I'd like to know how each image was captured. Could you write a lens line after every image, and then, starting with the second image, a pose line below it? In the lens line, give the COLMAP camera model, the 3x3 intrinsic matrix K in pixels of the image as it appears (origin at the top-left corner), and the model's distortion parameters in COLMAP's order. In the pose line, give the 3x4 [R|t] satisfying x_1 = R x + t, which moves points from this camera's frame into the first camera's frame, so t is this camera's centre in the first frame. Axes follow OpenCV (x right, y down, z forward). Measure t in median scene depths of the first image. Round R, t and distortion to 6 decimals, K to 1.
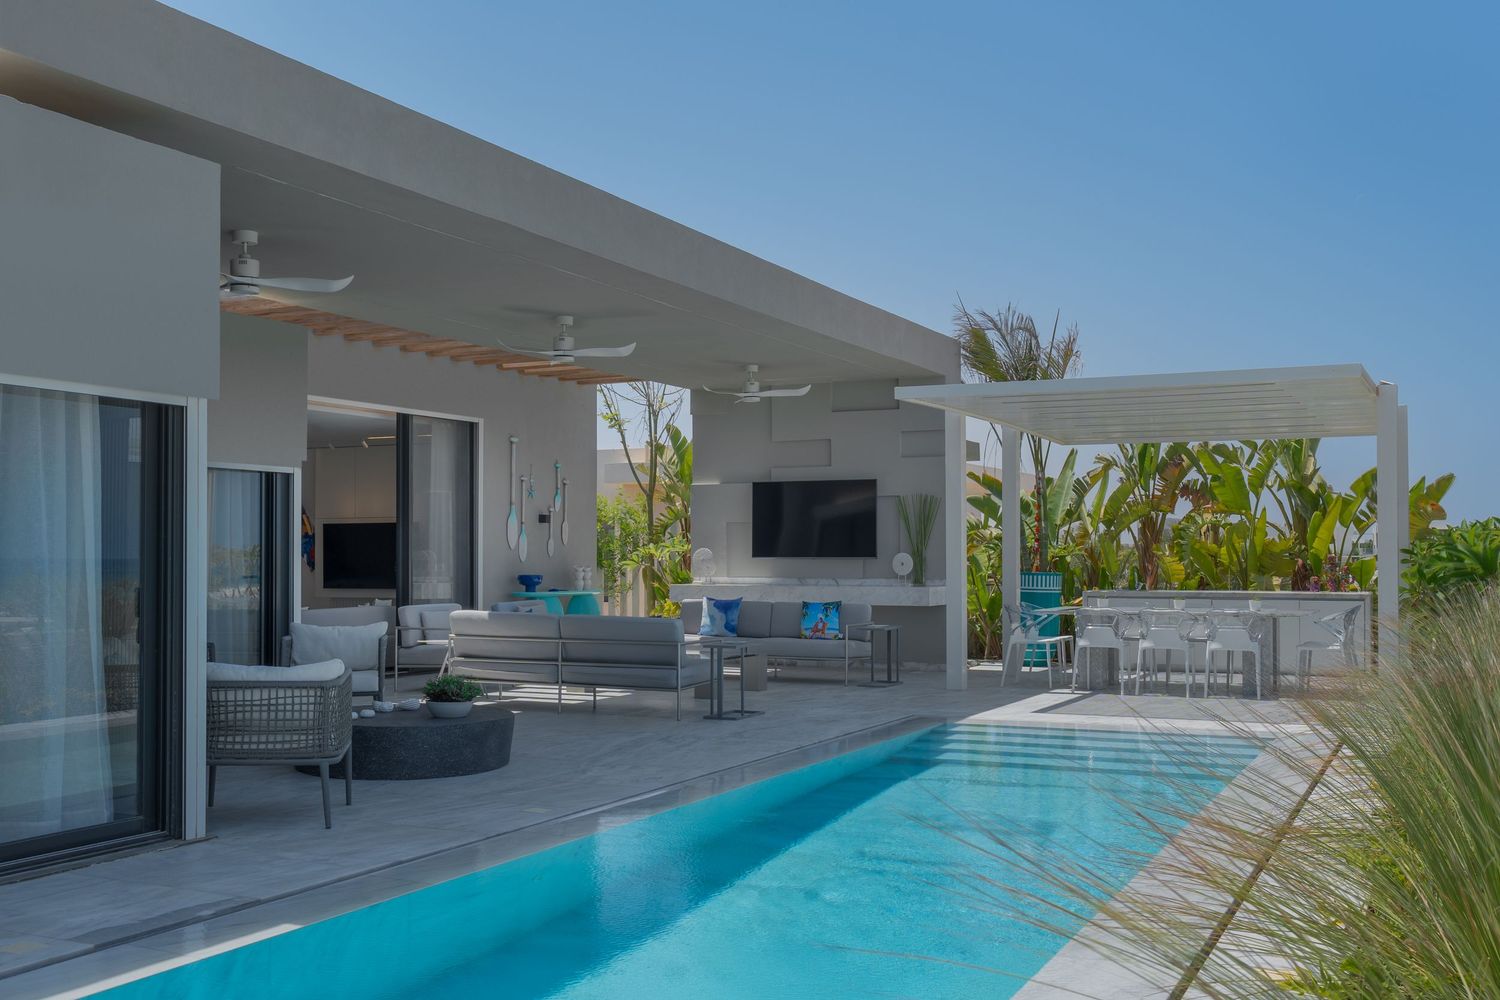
lens RADIAL K [[1513.3, 0, 750.6], [0, 1513.3, 504.1], [0, 0, 1]] dist [-0.022953, -0.005899]
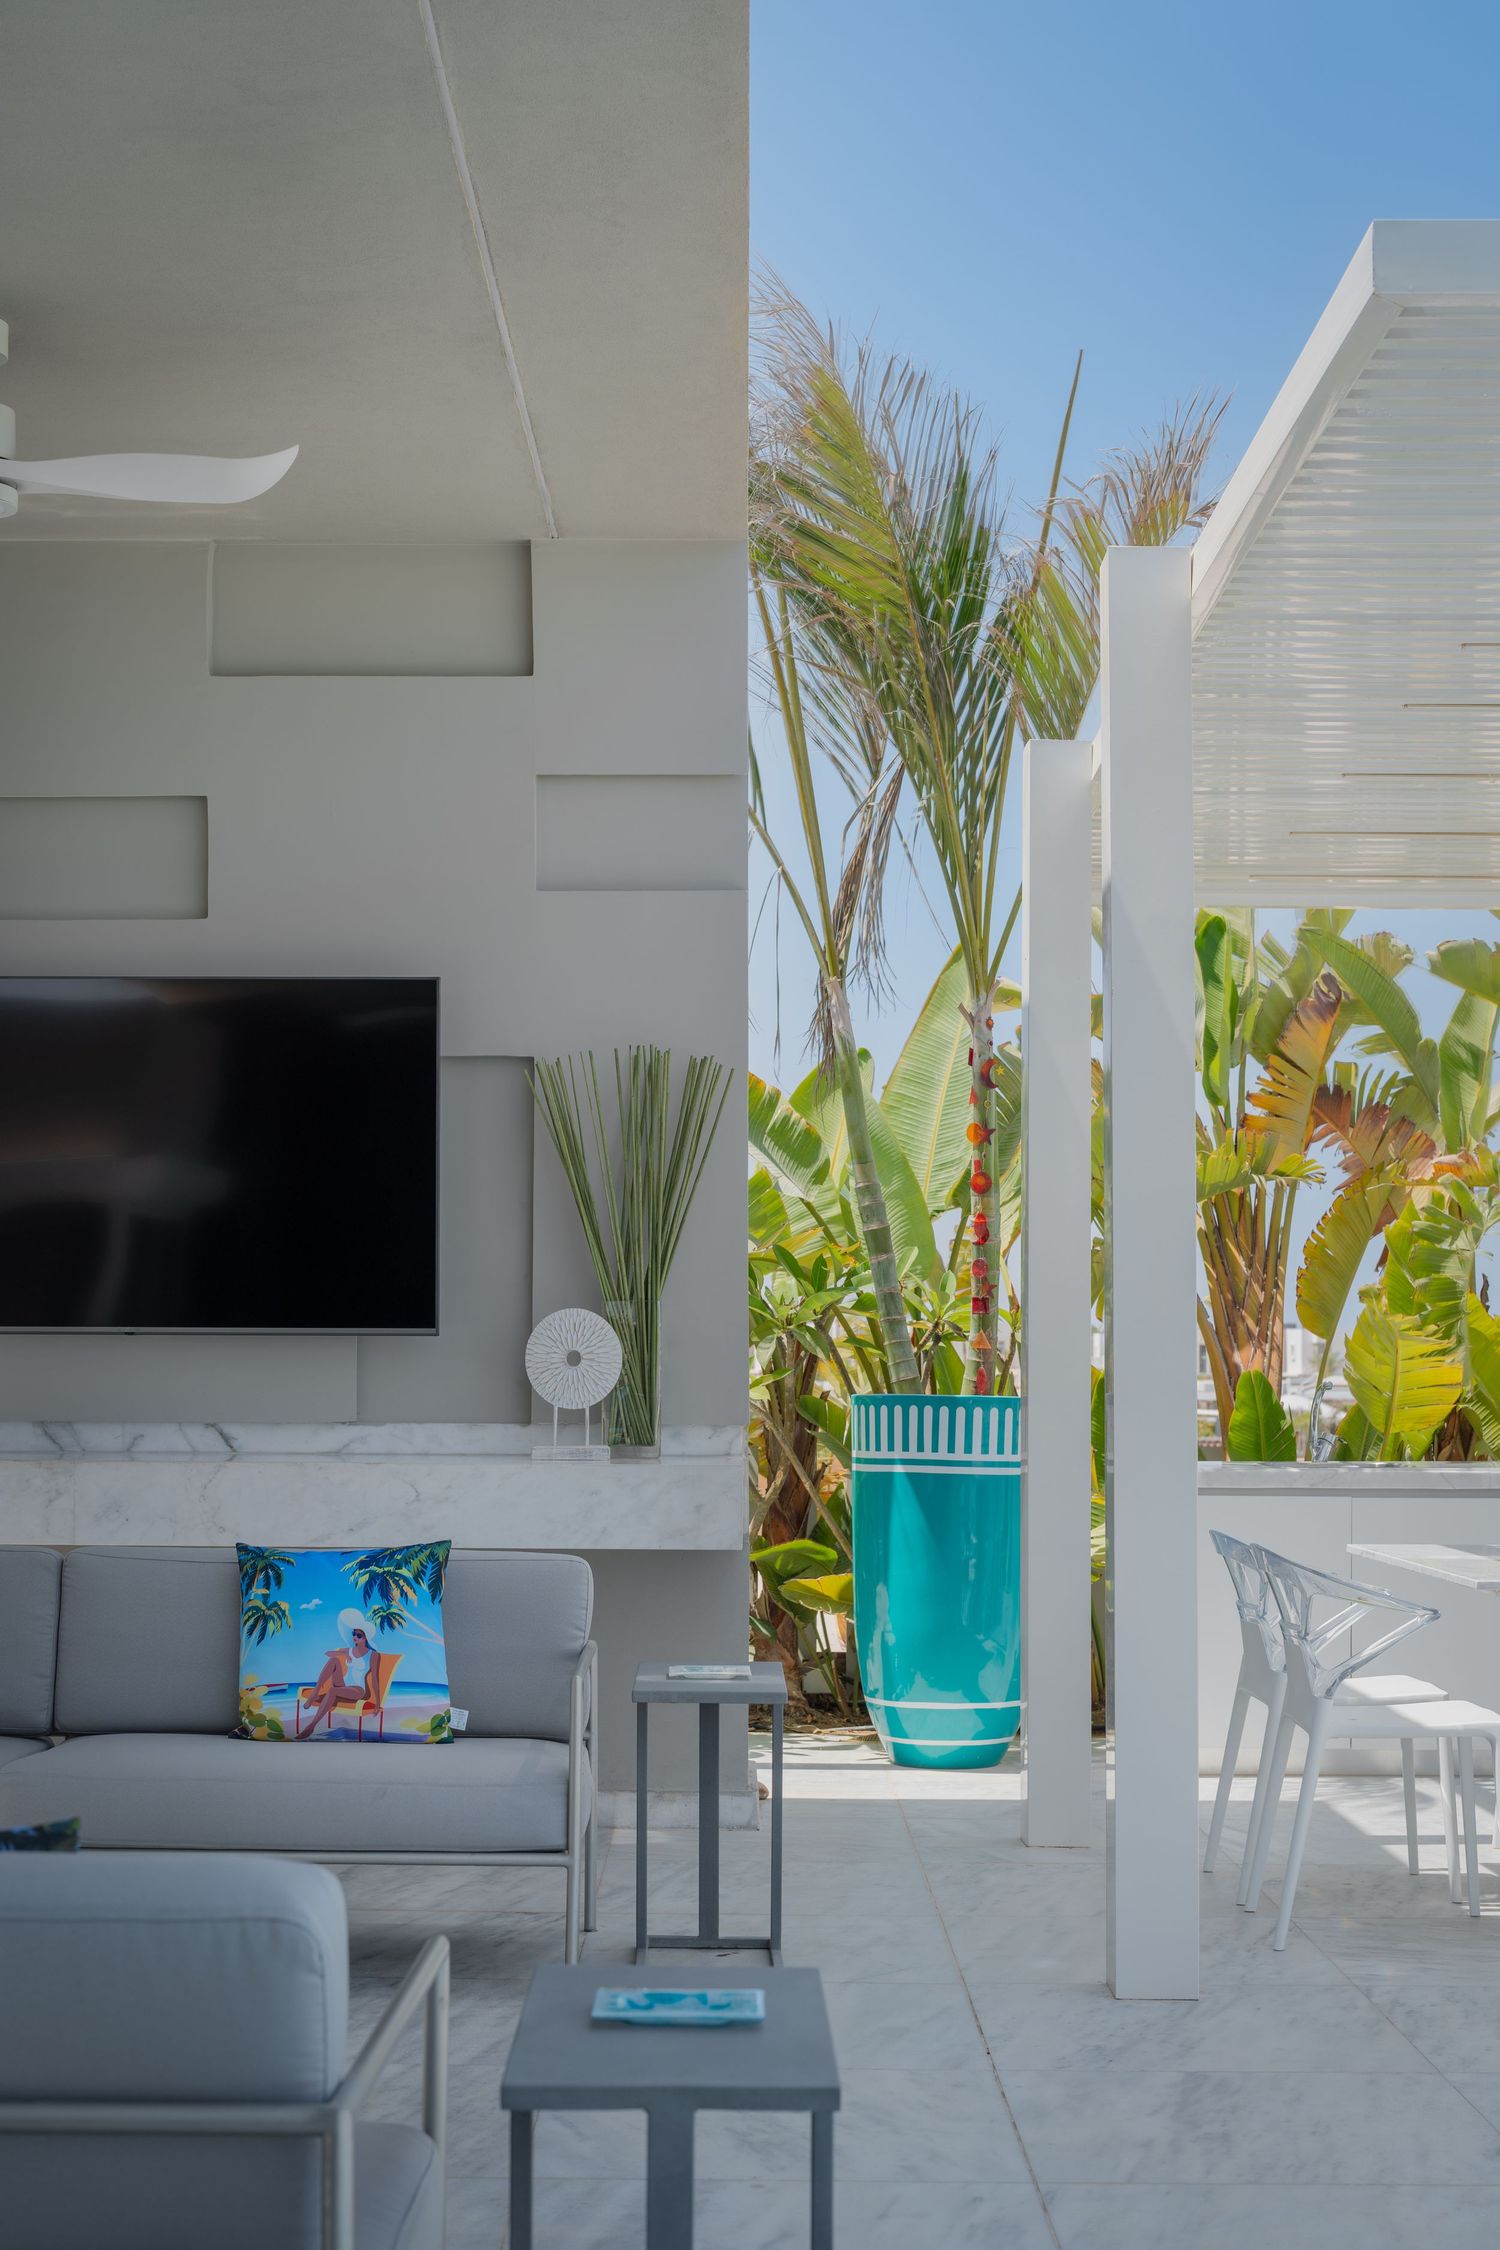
lens RADIAL K [[3279.0, 0, 745.8], [0, 3279.0, 1133.9], [0, 0, 1]] dist [-0.005233, -0.019090]
pose [[0.904429, 0.032859, 0.425357, -0.079492], [-0.018605, 0.999119, -0.037624, 0.022940], [-0.426218, 0.026115, 0.904243, 0.521427]]
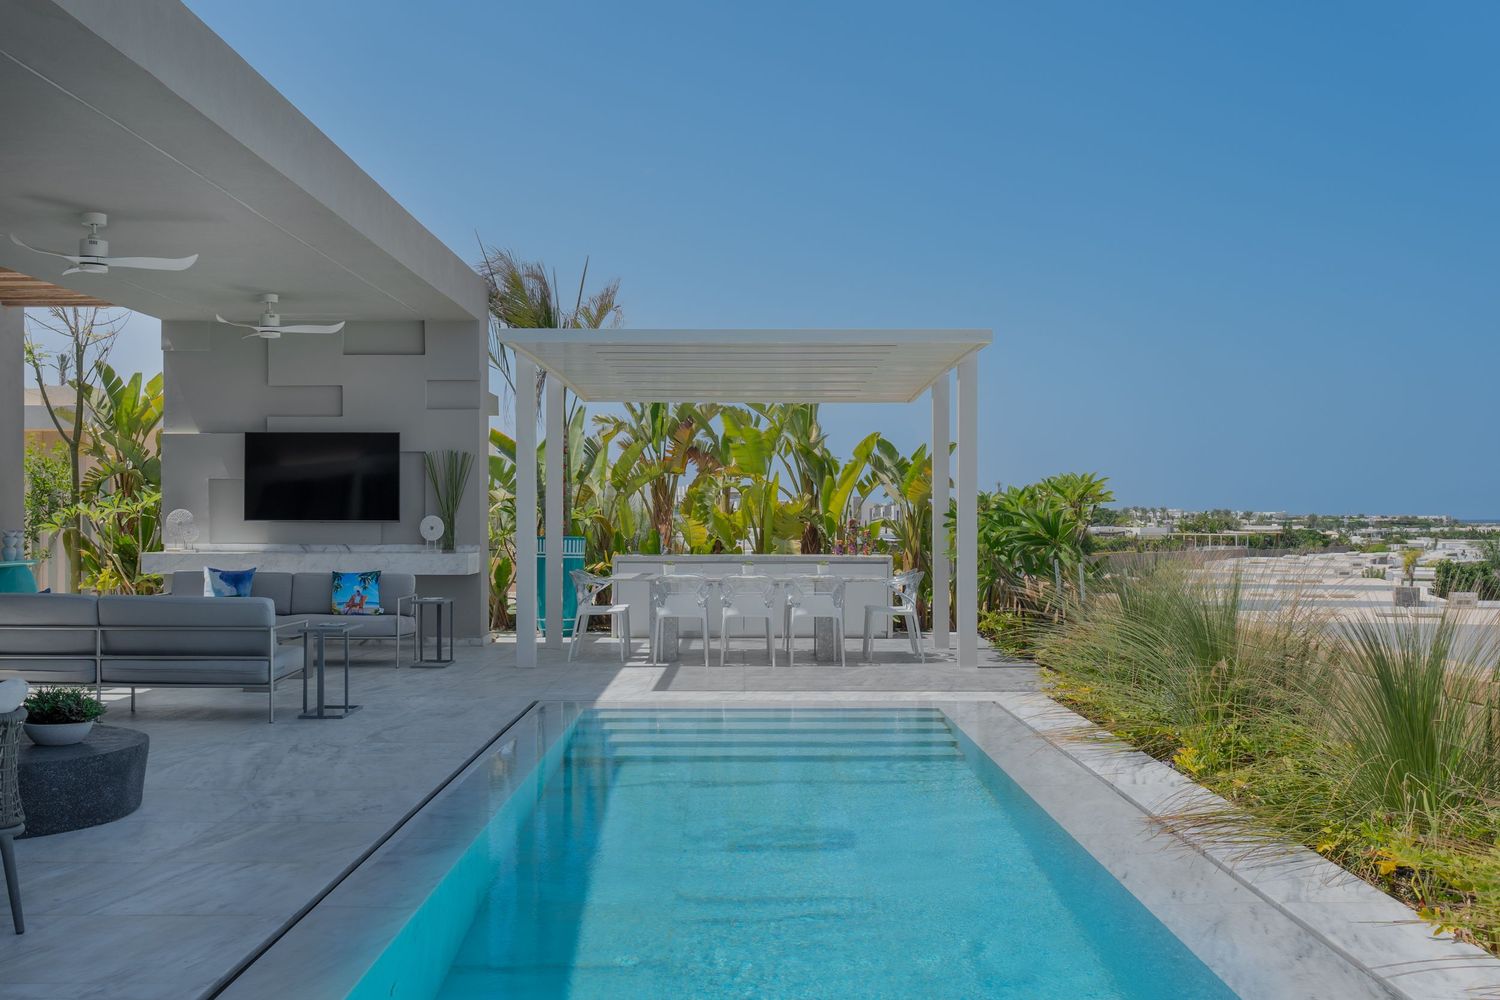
lens RADIAL K [[1511.9, 0, 749.7], [0, 1511.9, 500.4], [0, 0, 1]] dist [-0.001161, -0.001564]
pose [[0.901094, 0.006790, 0.433570, -0.112323], [-0.017117, 0.999655, 0.019919, 0.001944], [-0.433285, -0.025370, 0.900900, 0.105502]]
